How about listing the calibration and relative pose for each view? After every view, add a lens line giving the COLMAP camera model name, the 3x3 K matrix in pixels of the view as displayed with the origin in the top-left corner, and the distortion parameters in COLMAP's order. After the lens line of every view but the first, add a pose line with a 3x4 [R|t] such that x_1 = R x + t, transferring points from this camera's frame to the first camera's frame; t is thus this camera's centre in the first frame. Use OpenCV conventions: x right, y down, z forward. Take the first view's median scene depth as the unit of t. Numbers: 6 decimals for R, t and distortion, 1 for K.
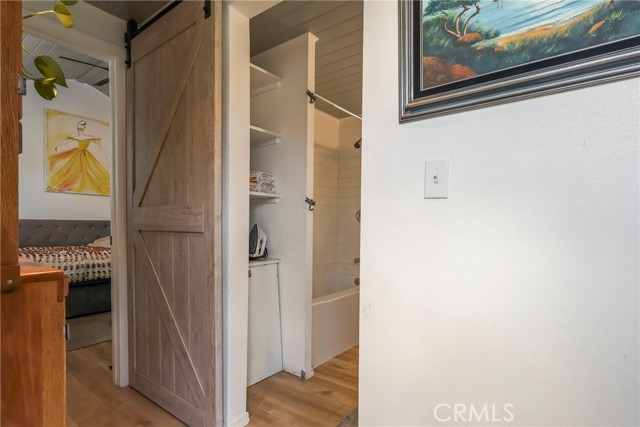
lens RADIAL K [[323.2, 0, 322.4], [0, 323.2, 222.1], [0, 0, 1]] dist [0.000298, 0.000725]
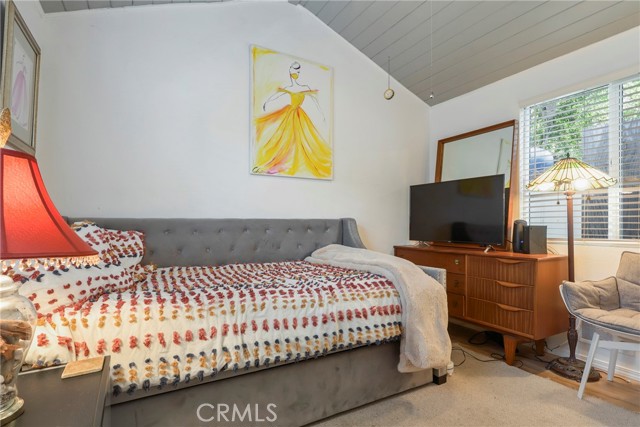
lens RADIAL K [[318.4, 0, 321.8], [0, 318.4, 211.1], [0, 0, 1]] dist [-0.001348, 0.000211]
pose [[0.919341, -0.021592, -0.392869, -2.599868], [0.008825, 0.999373, -0.034275, 0.001870], [0.393363, 0.028044, 0.918956, 2.587827]]
